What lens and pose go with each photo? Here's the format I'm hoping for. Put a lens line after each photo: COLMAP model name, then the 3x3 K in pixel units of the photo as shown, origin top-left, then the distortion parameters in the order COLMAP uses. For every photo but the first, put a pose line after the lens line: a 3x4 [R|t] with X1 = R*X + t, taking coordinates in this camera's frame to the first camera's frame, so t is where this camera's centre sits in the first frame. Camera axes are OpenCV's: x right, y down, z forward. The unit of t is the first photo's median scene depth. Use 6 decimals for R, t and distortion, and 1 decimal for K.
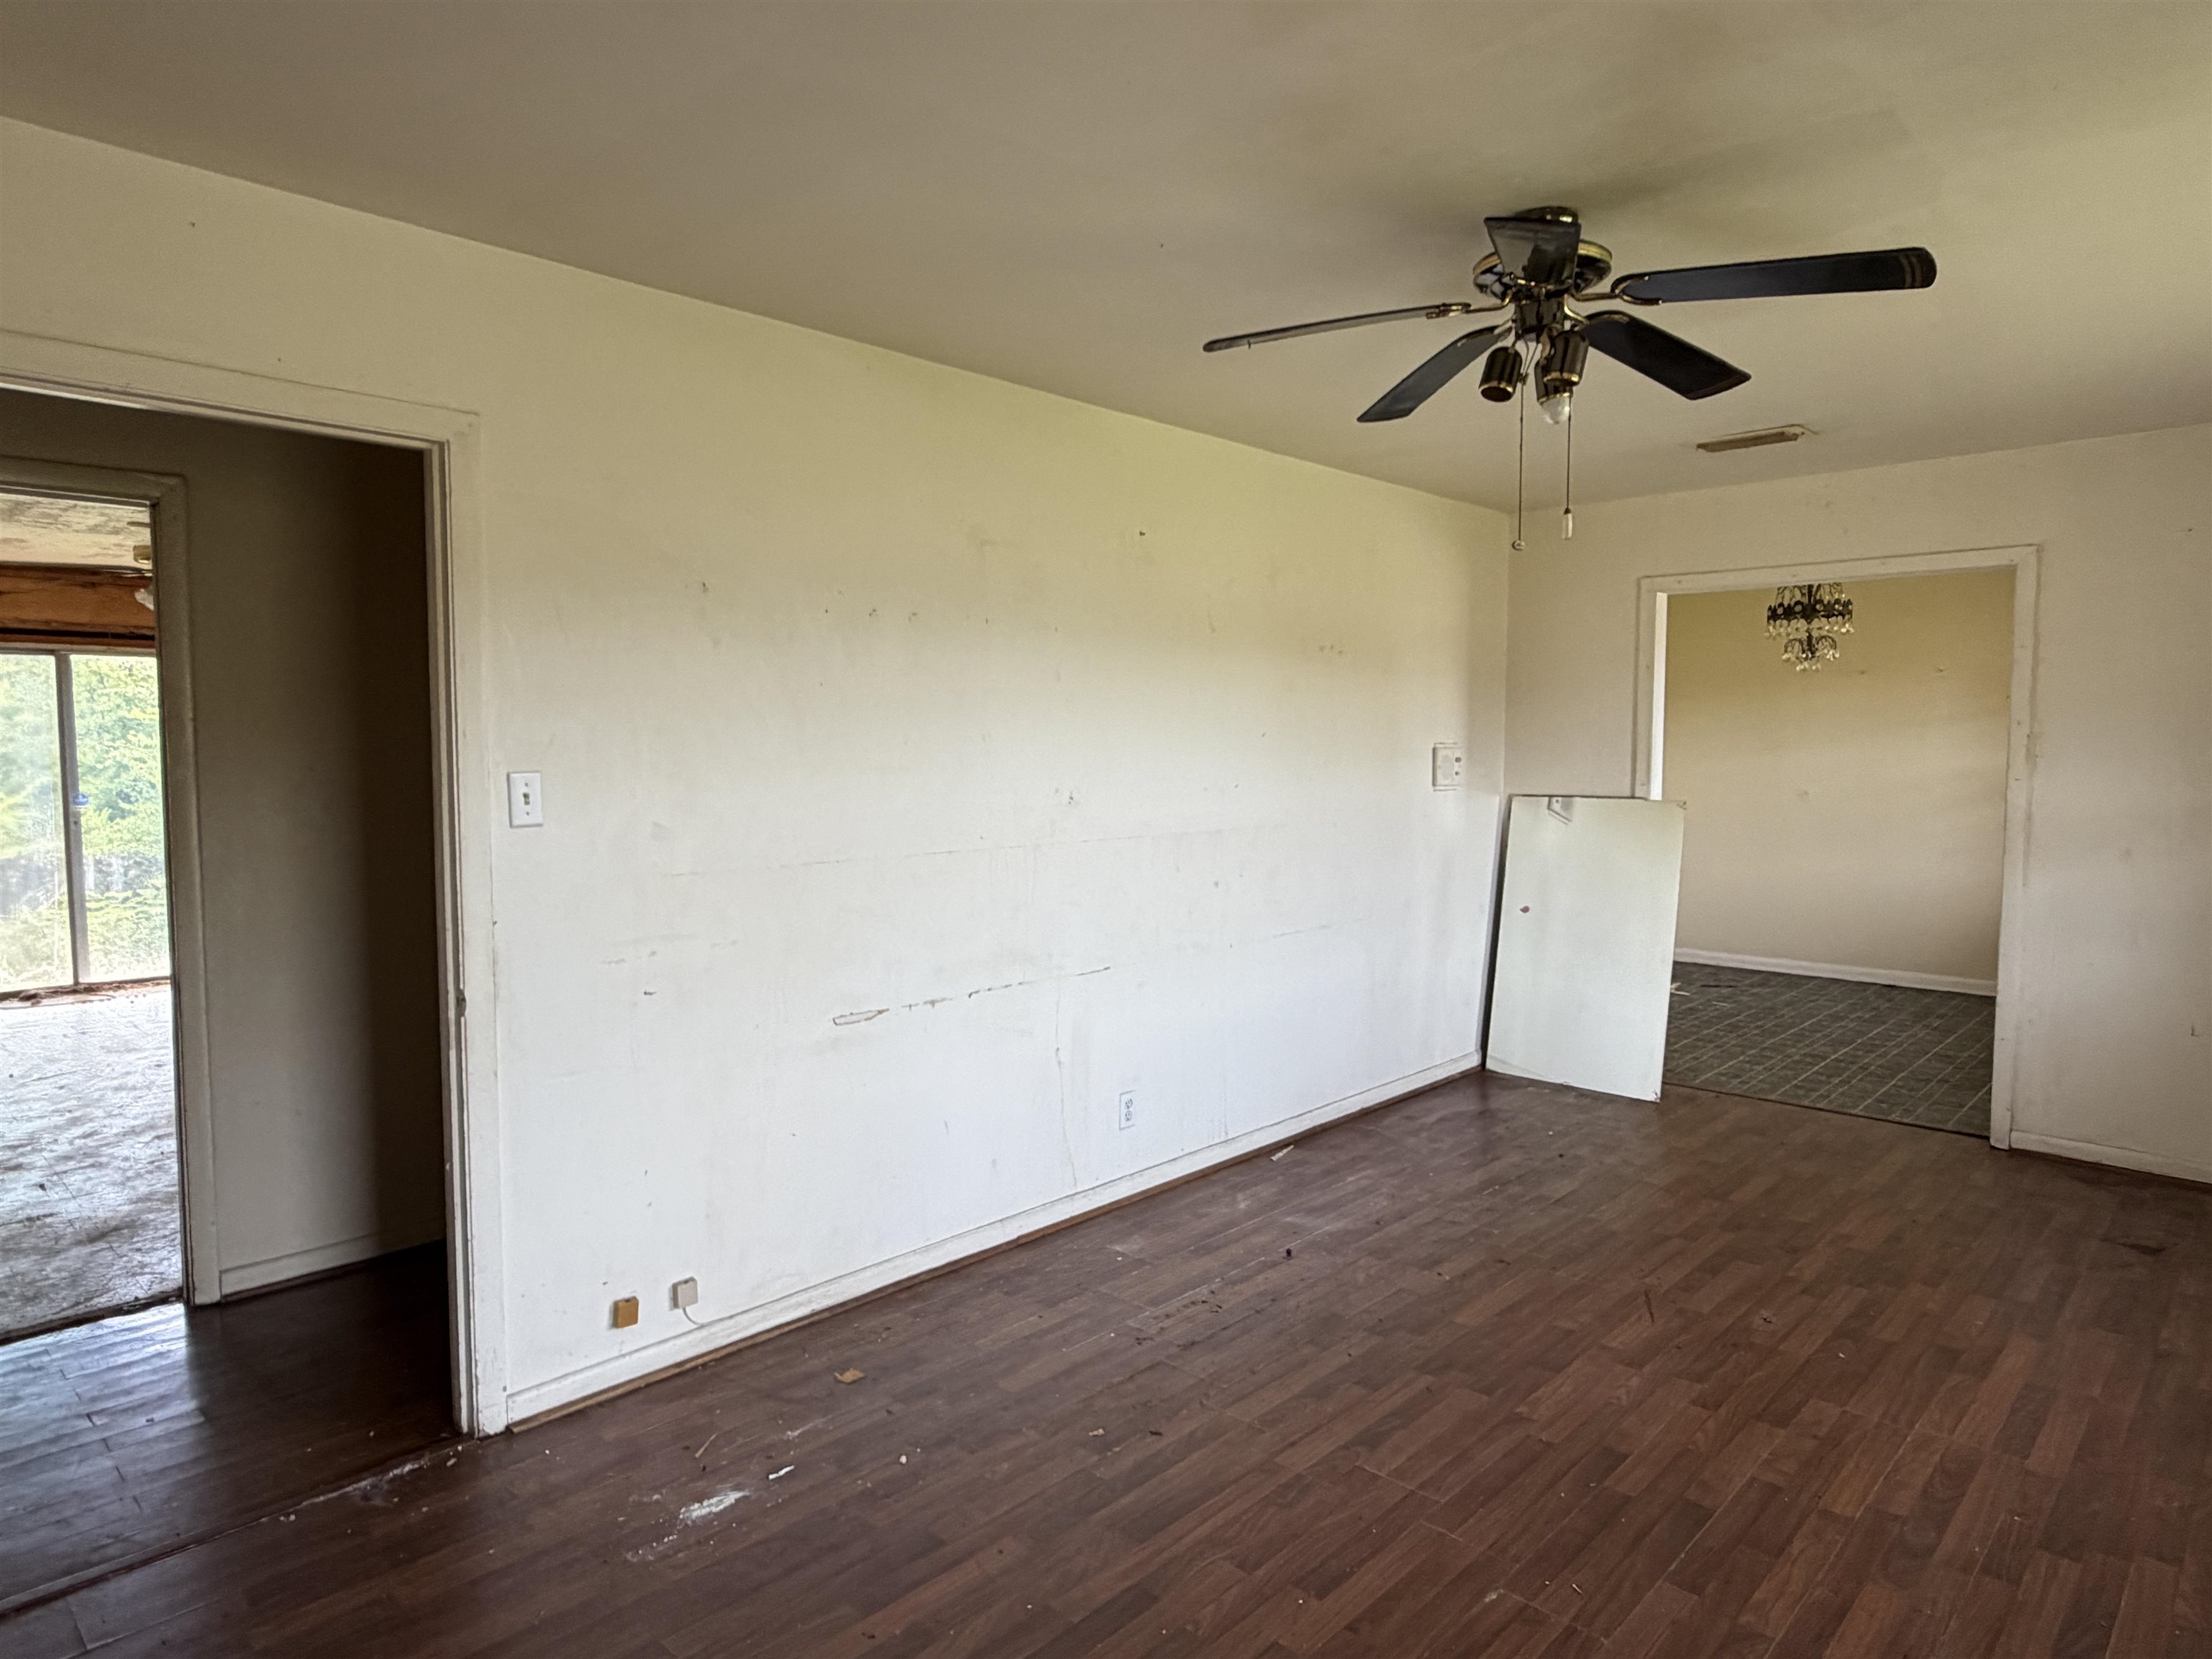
lens RADIAL K [[1267.1, 0, 1106.0], [0, 1267.1, 829.5], [0, 0, 1]] dist [-0.000913, 0.001242]
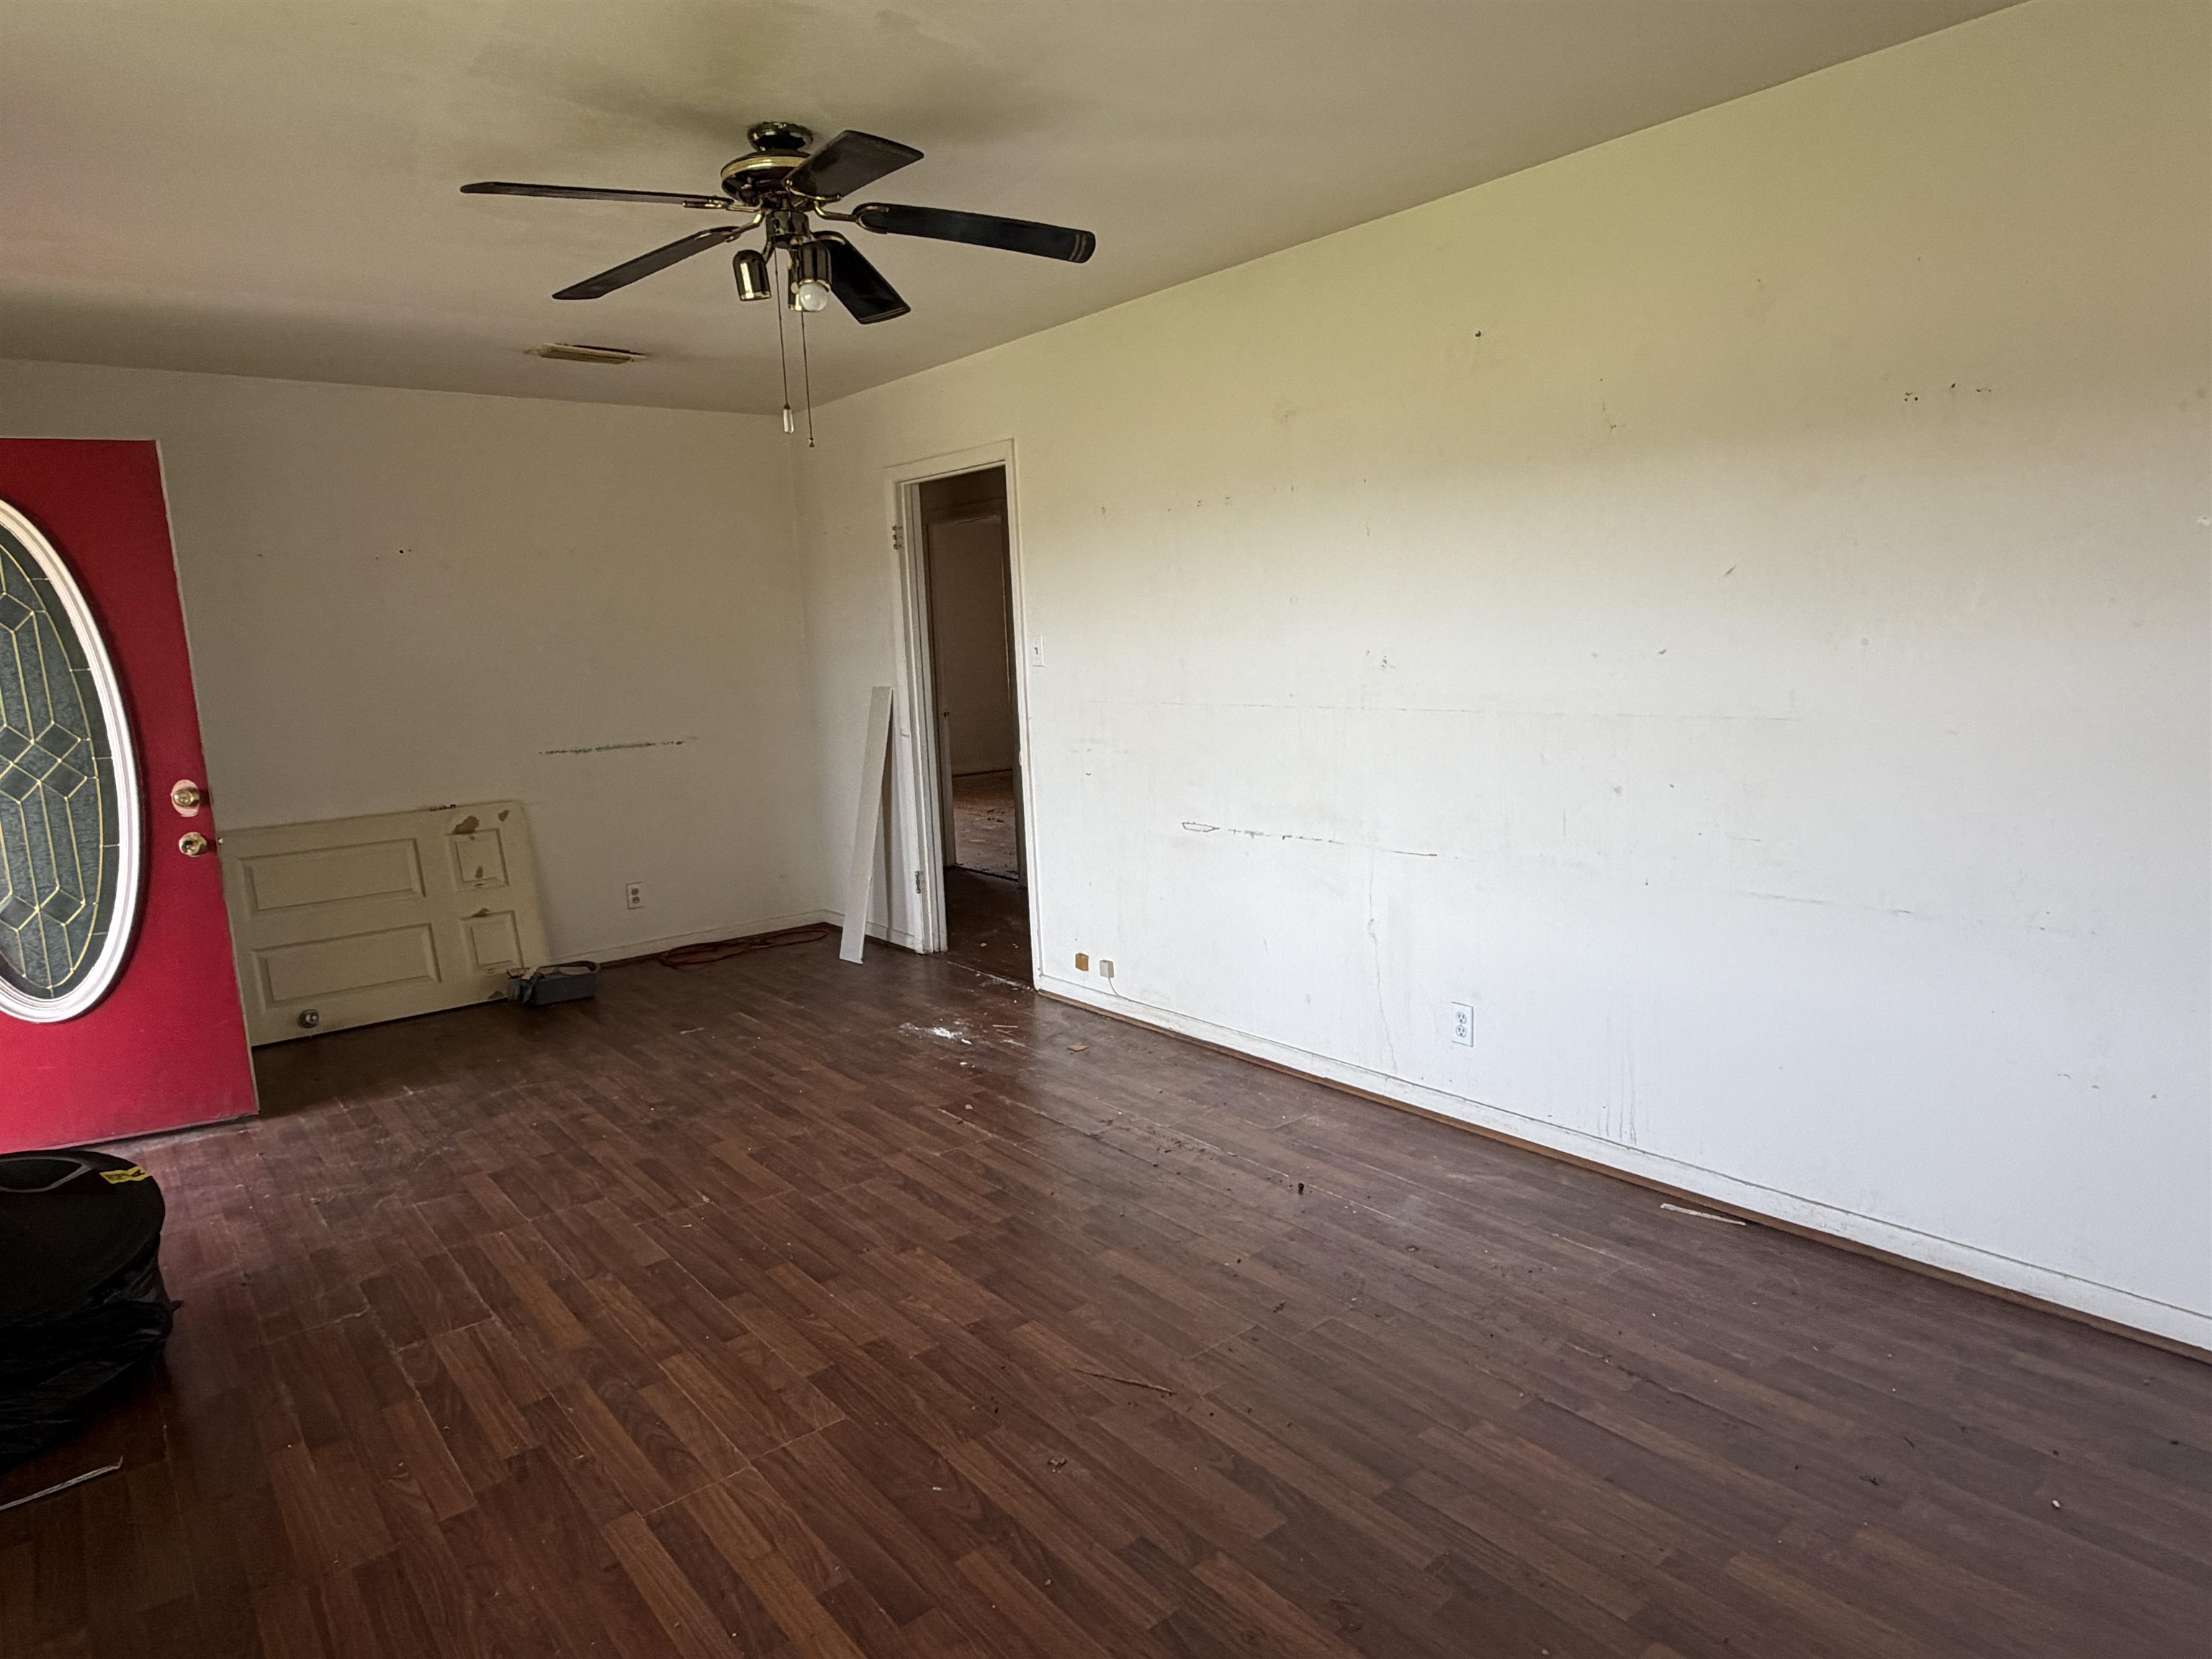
lens RADIAL K [[1267.1, 0, 1106.0], [0, 1267.1, 829.5], [0, 0, 1]] dist [-0.000913, 0.001242]
pose [[-0.086203, 0.162764, -0.982892, 1.153157], [-0.026638, 0.985835, 0.165587, -0.064060], [0.995921, 0.040457, -0.080647, 1.084740]]
